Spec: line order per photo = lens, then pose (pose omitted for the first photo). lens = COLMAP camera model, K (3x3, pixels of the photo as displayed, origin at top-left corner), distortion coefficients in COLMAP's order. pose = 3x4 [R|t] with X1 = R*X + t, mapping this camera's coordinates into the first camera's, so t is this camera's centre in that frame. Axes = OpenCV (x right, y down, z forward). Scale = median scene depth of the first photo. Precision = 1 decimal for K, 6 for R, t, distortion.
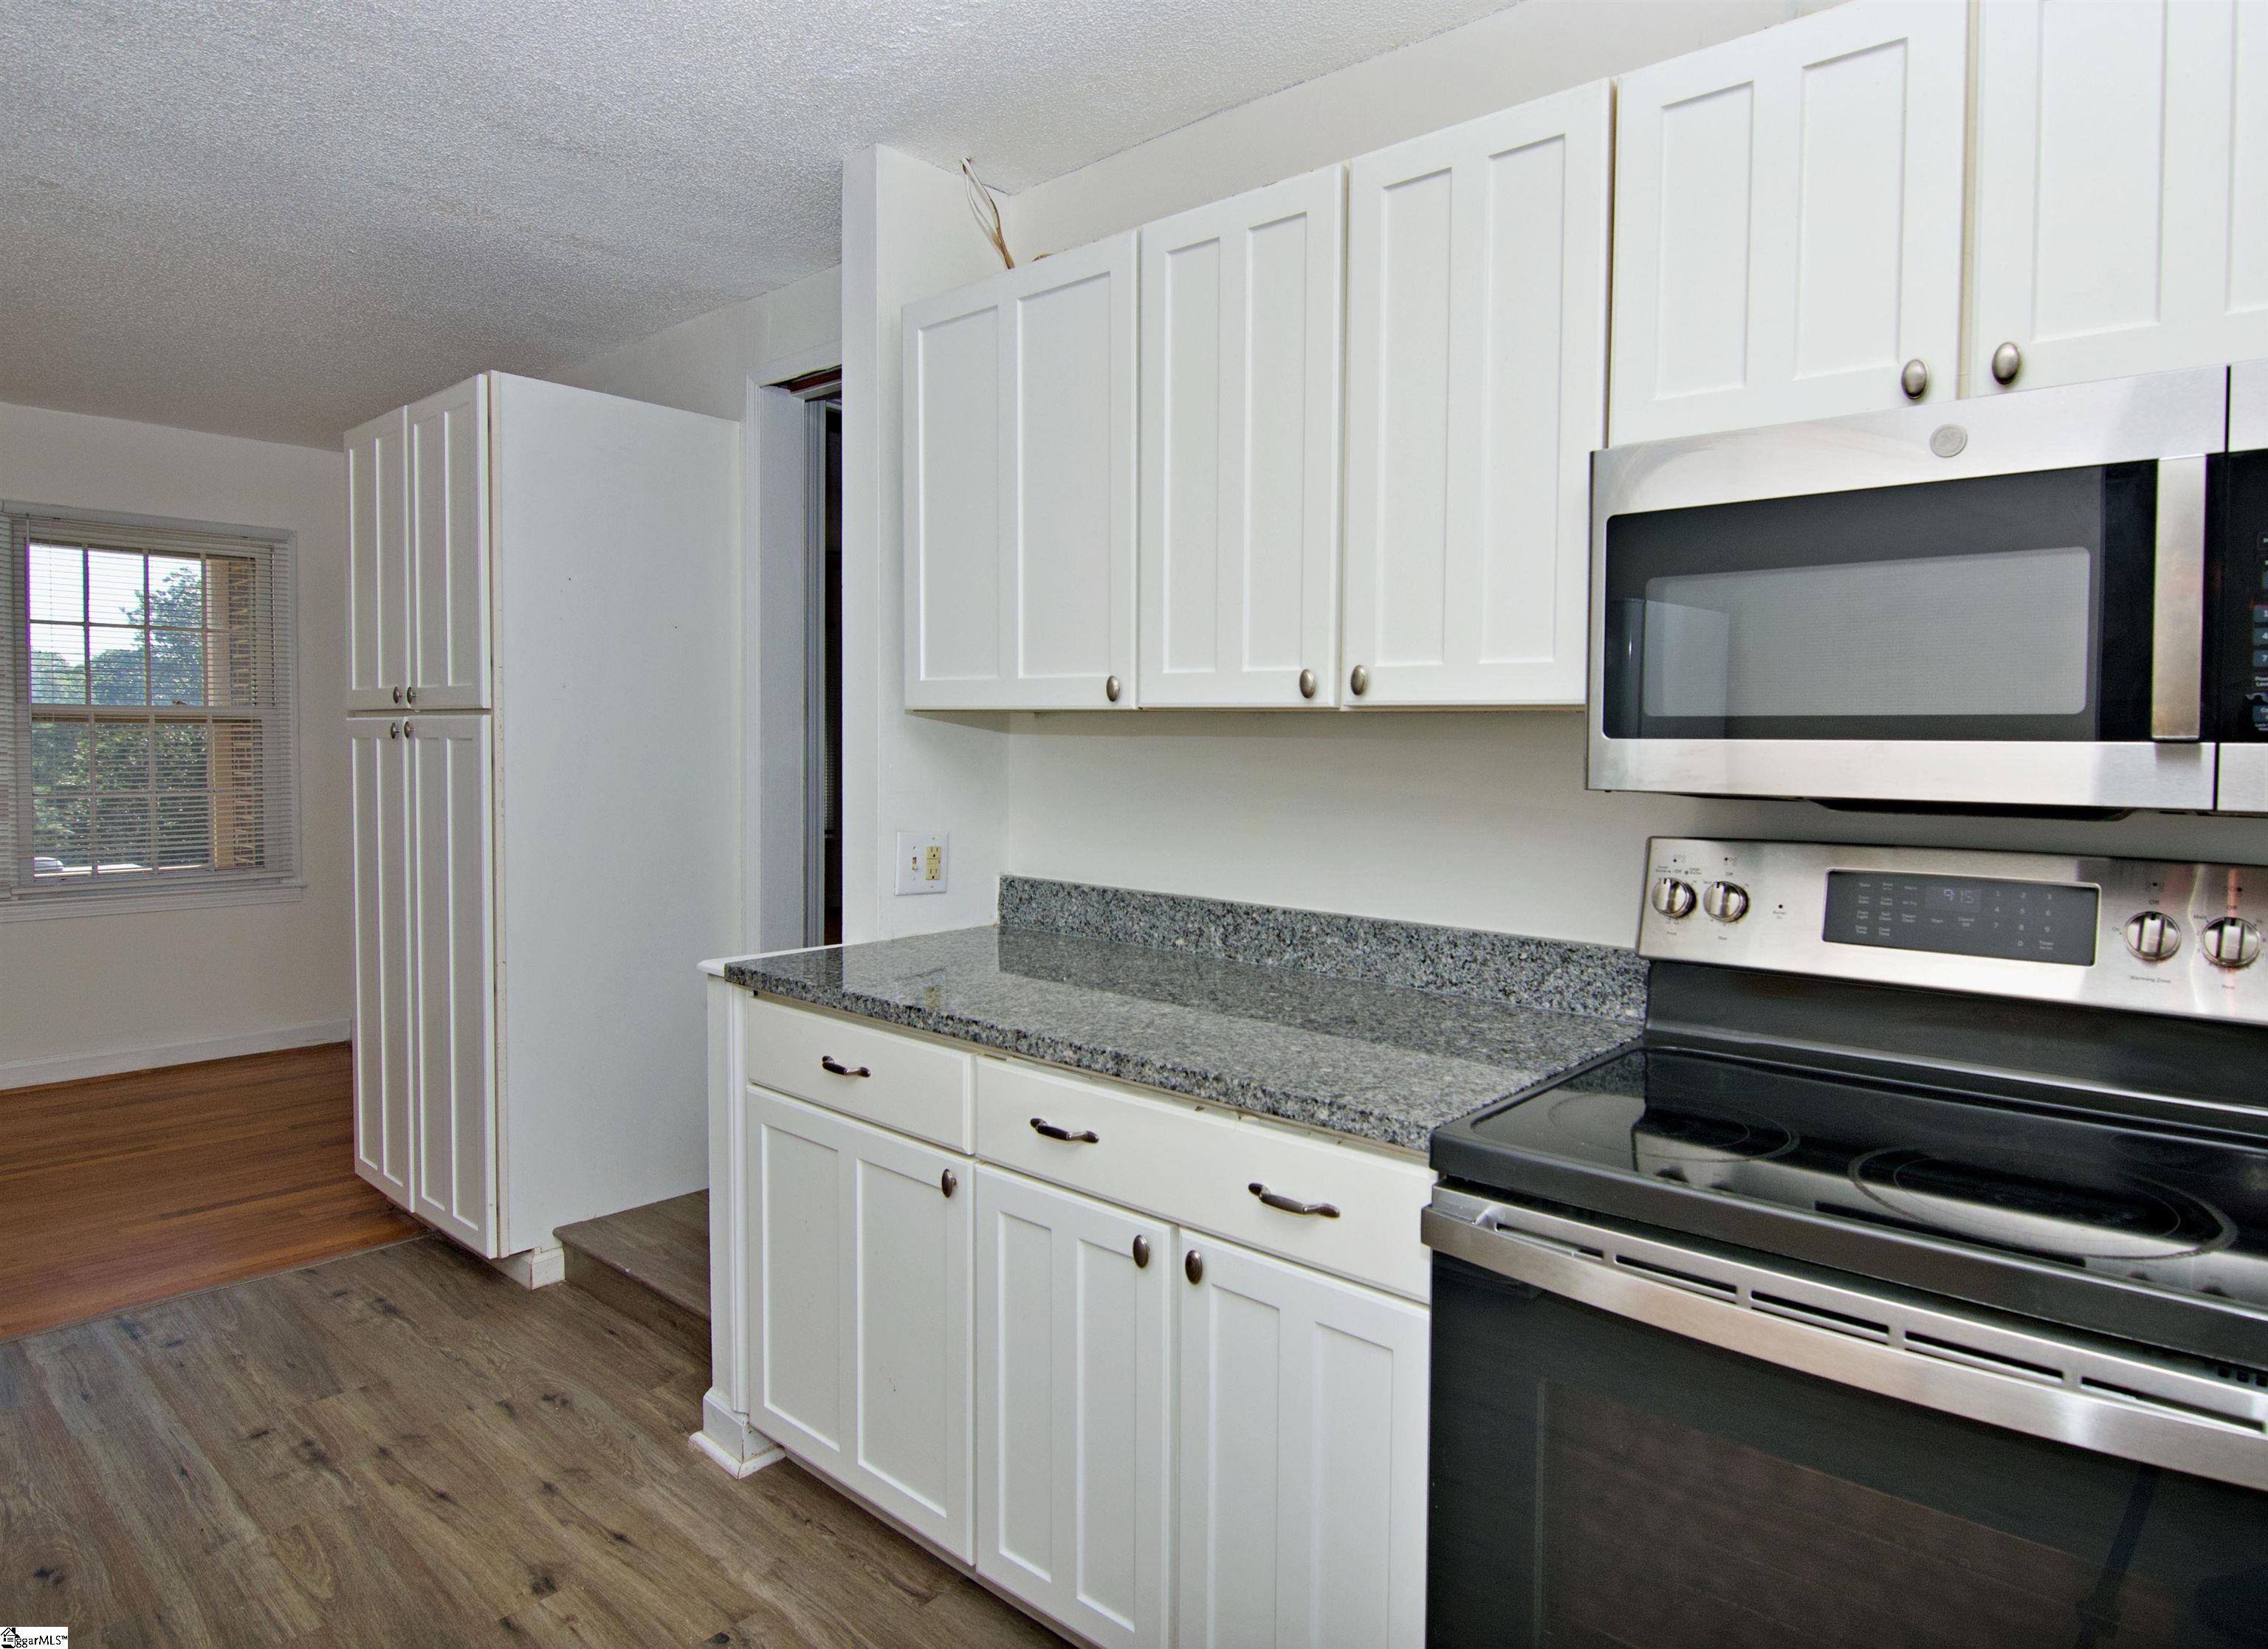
lens RADIAL K [[1308.0, 0, 1208.1], [0, 1308.0, 783.7], [0, 0, 1]] dist [-0.013007, -0.005458]
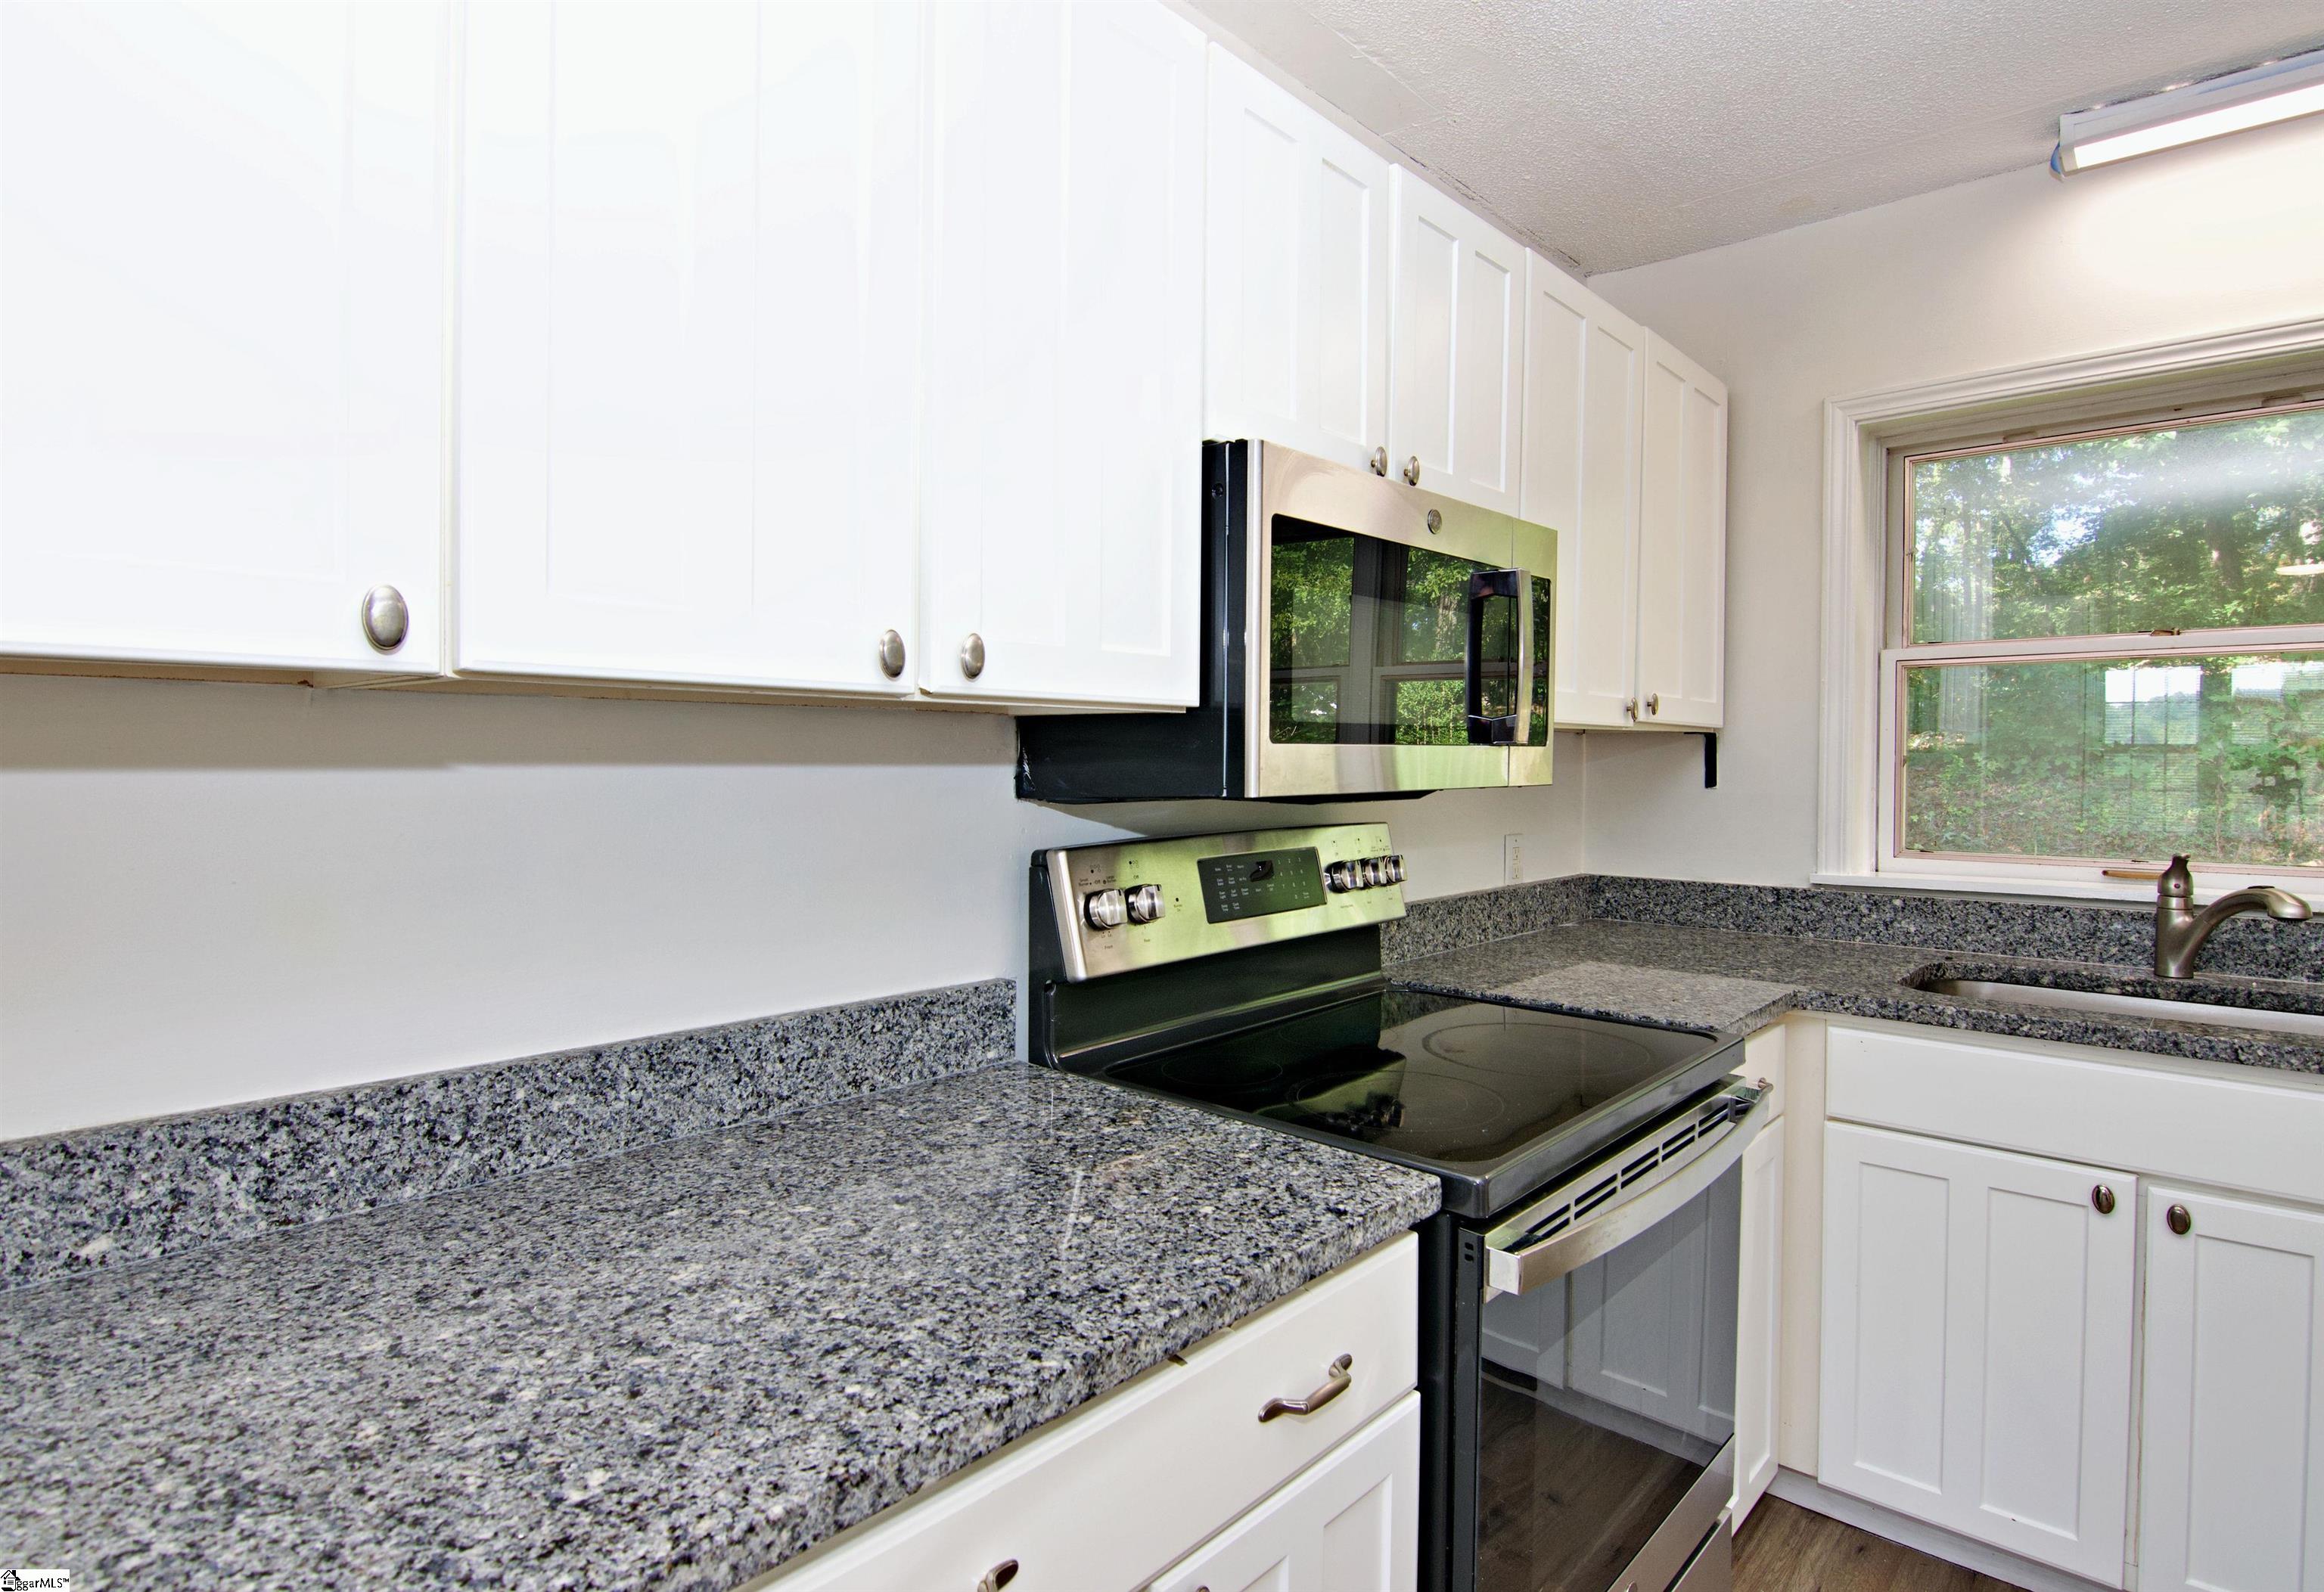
lens RADIAL K [[1228.6, 0, 1181.2], [0, 1228.6, 752.9], [0, 0, 1]] dist [-0.019530, -0.001623]
pose [[0.033933, -0.015029, 0.999311, -0.412214], [0.029711, 0.999460, 0.014022, -0.028974], [-0.998982, 0.029215, 0.034361, 0.704528]]
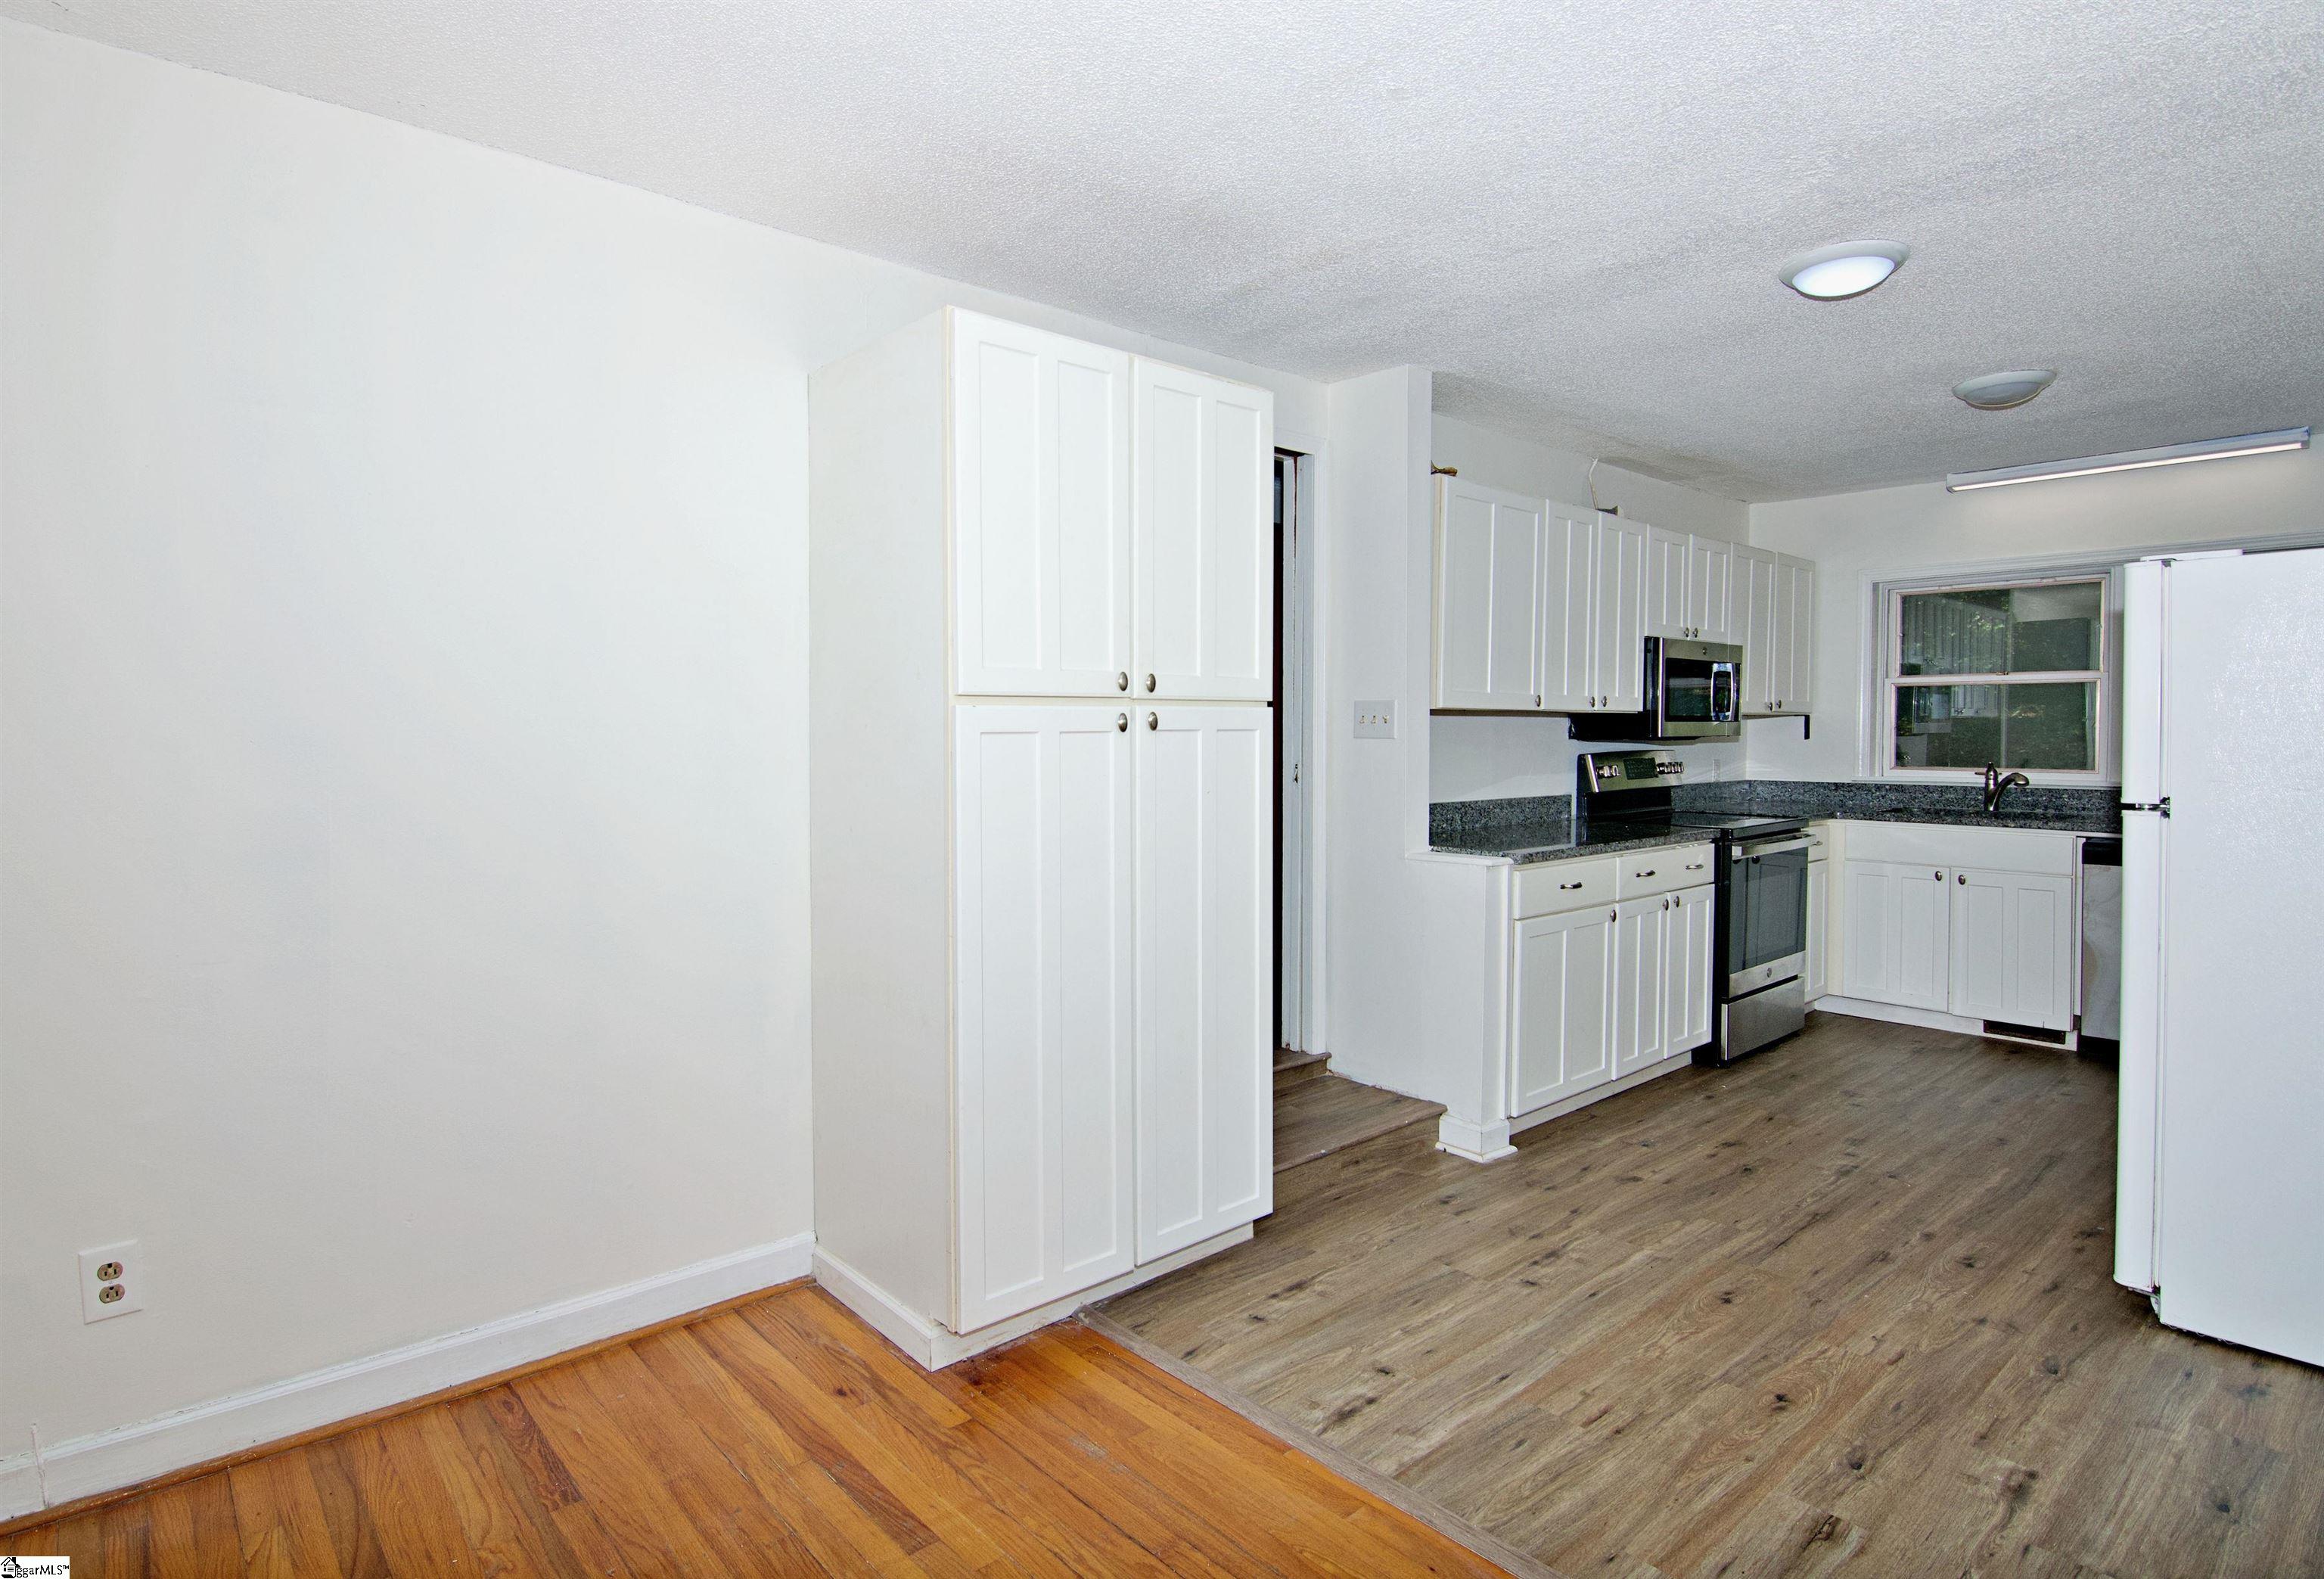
lens RADIAL K [[1238.8, 0, 1157.5], [0, 1238.8, 757.8], [0, 0, 1]] dist [-0.004546, -0.001212]
pose [[0.140494, -0.037968, 0.989353, -2.109810], [0.033502, 0.998875, 0.033576, -0.064433], [-0.989515, 0.028428, 0.141608, 1.263942]]
